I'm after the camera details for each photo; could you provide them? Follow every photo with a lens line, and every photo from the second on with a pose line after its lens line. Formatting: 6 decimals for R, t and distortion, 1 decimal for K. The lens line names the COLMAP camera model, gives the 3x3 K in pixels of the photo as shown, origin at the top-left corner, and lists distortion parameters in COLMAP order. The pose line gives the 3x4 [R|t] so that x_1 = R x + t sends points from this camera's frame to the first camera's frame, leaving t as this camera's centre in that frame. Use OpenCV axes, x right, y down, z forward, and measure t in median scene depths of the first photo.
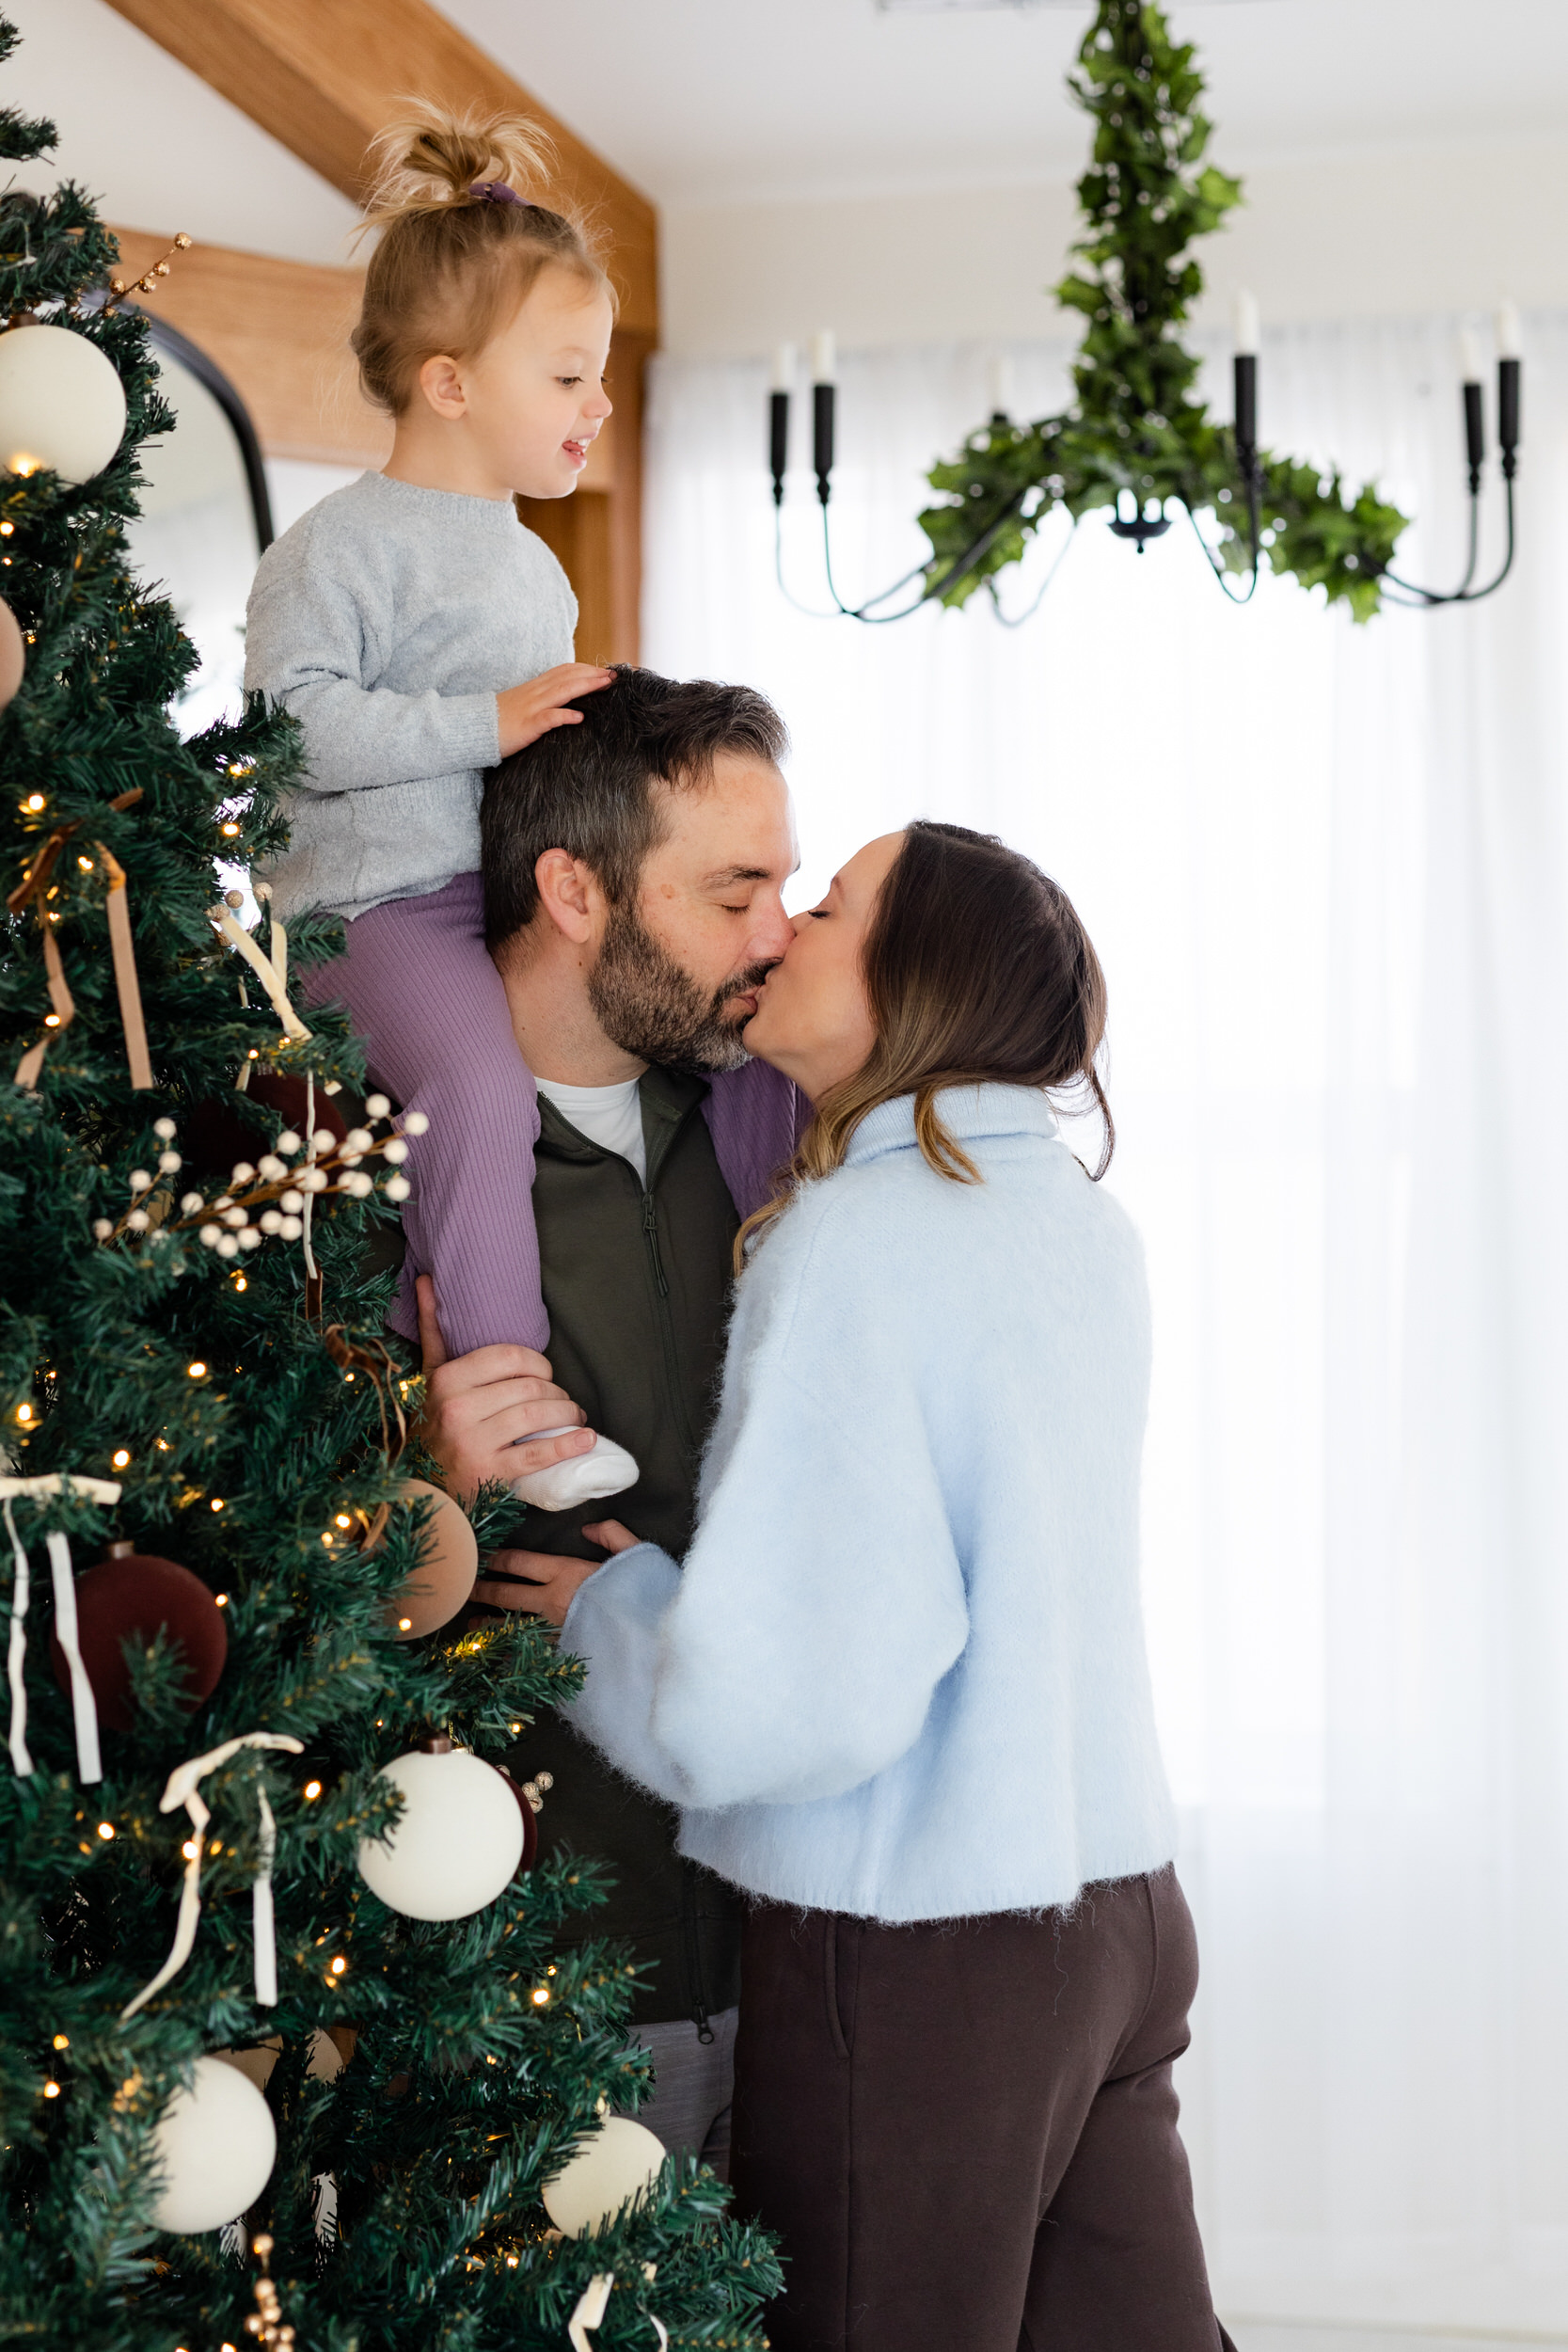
lens RADIAL K [[7001.1, 0, 784.0], [0, 7001.1, 1176.0], [0, 0, 1]] dist [0.018126, -0.863317]
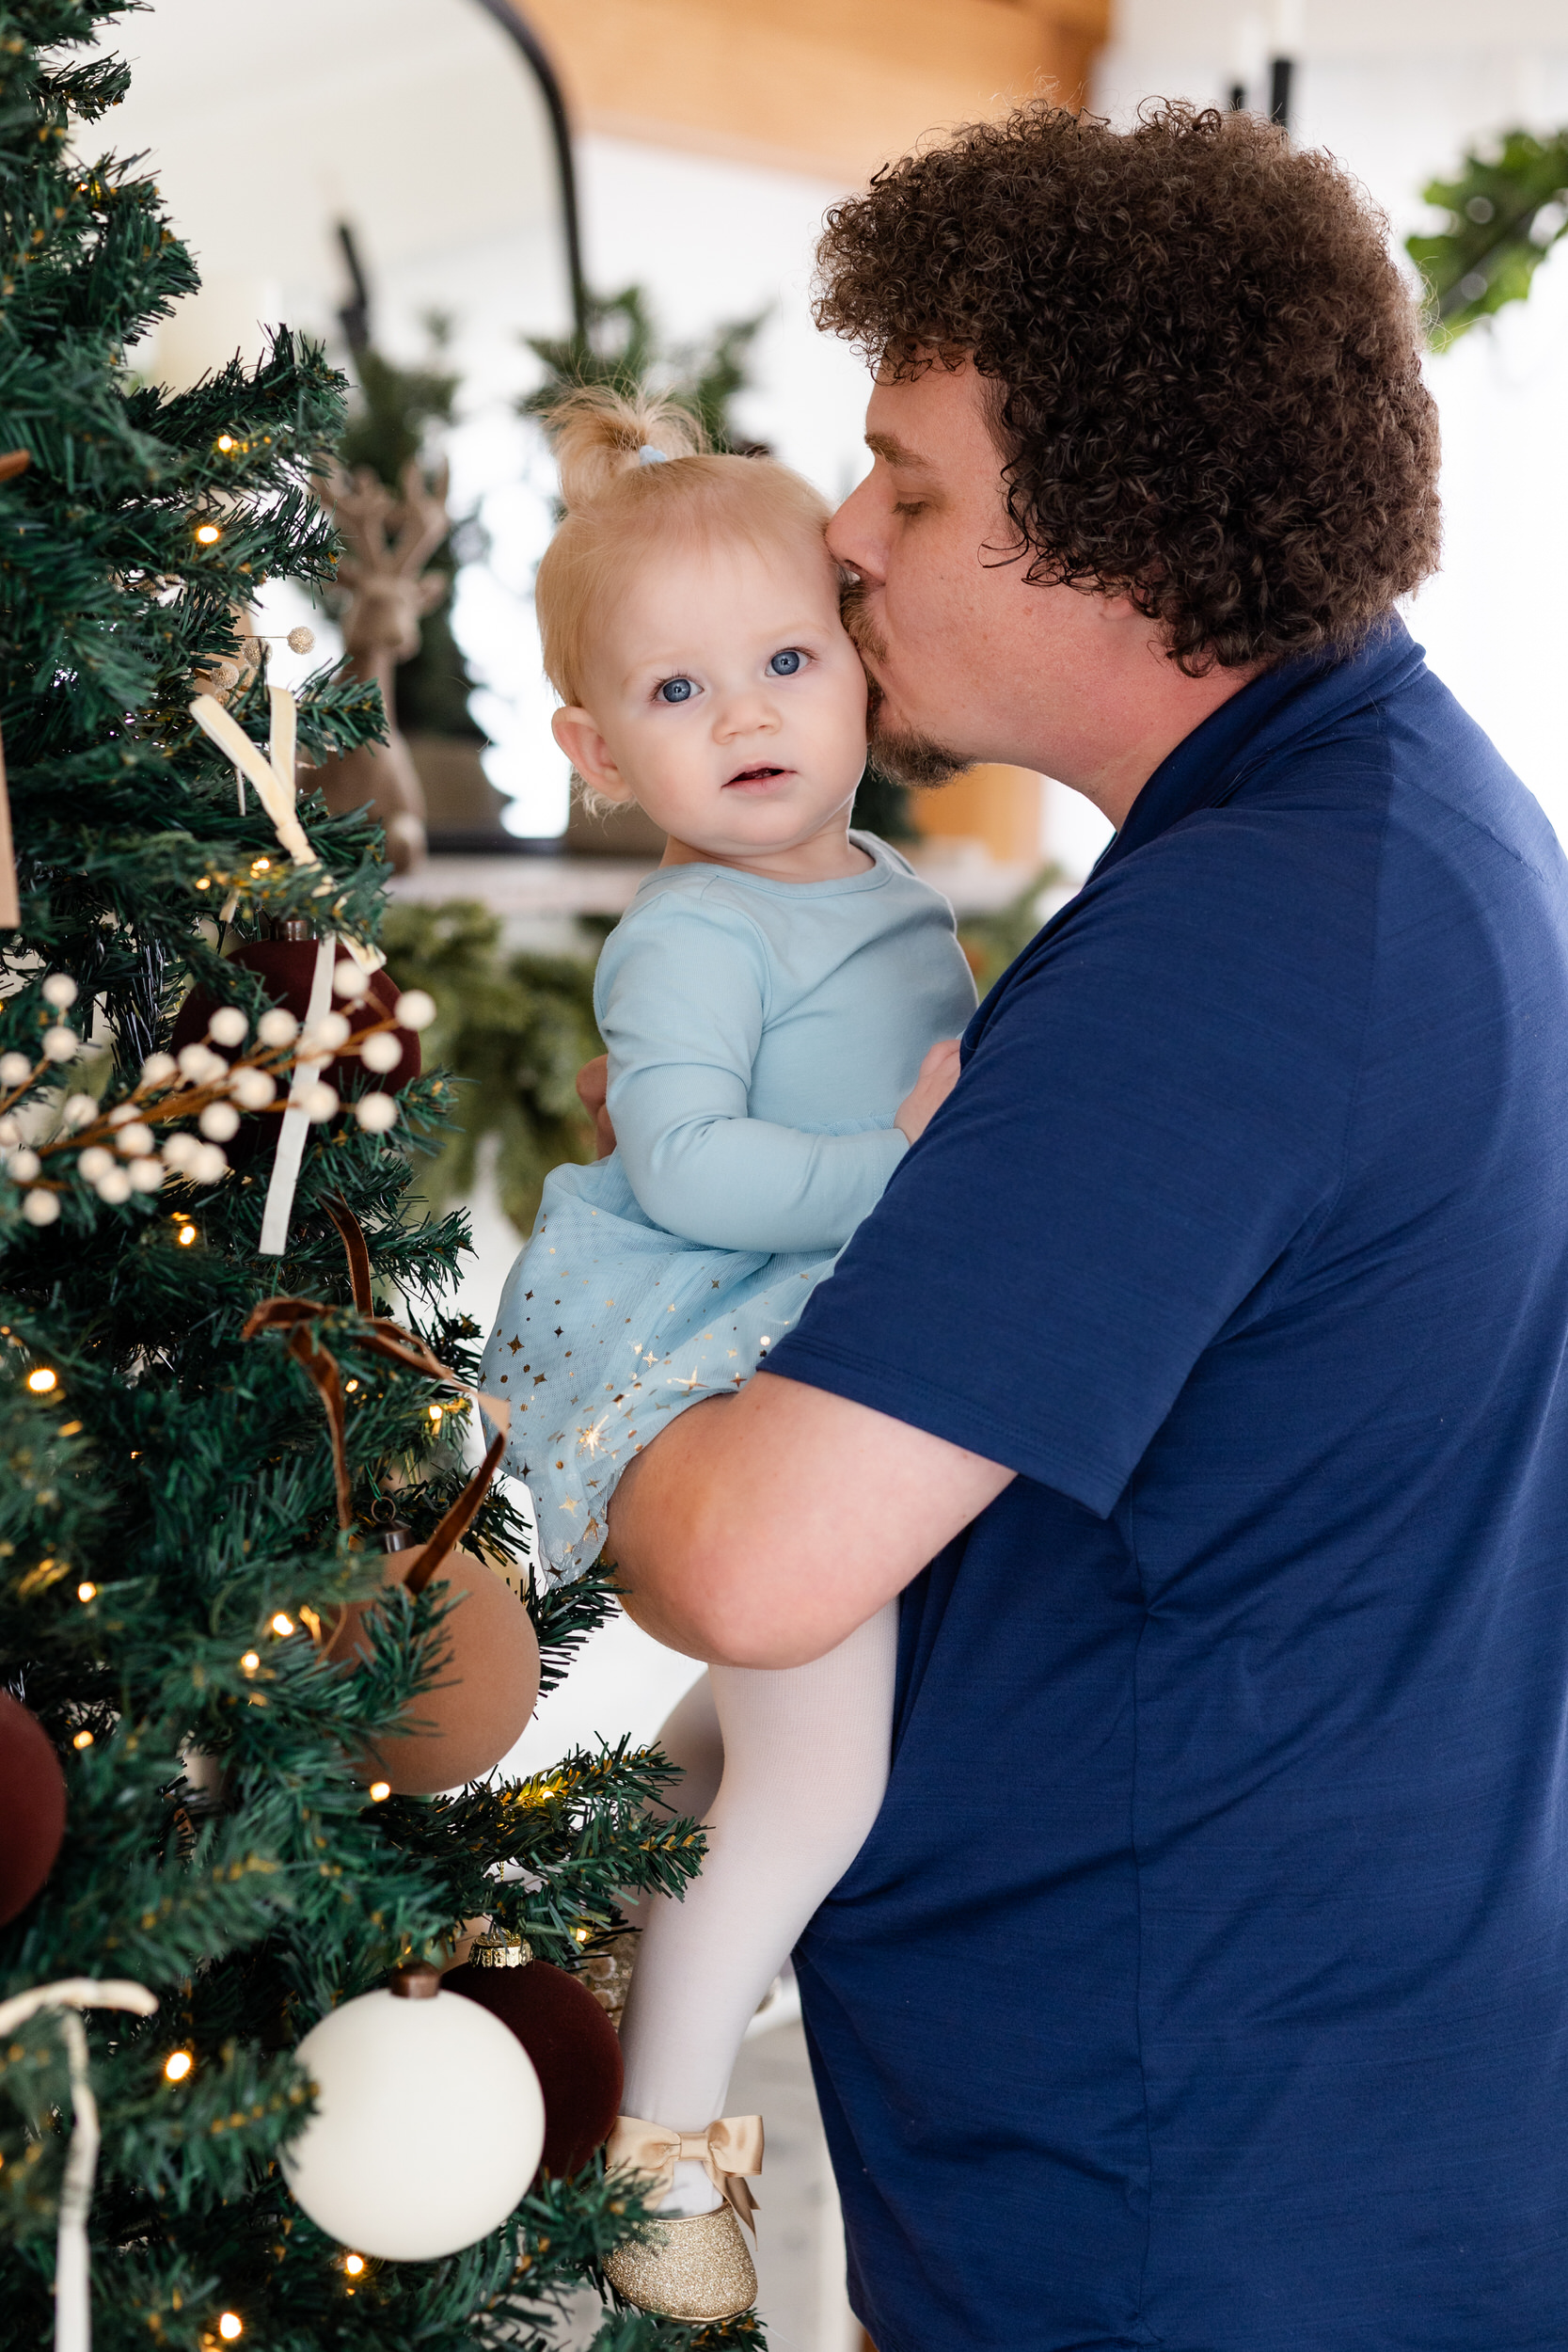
lens RADIAL K [[7001.1, 0, 784.0], [0, 7001.1, 1176.0], [0, 0, 1]] dist [0.018126, -0.863317]
pose [[0.995128, 0.061265, -0.077246, 0.028827], [-0.059636, 0.997950, 0.023223, -0.008839], [0.078511, -0.018503, 0.996742, 0.372176]]
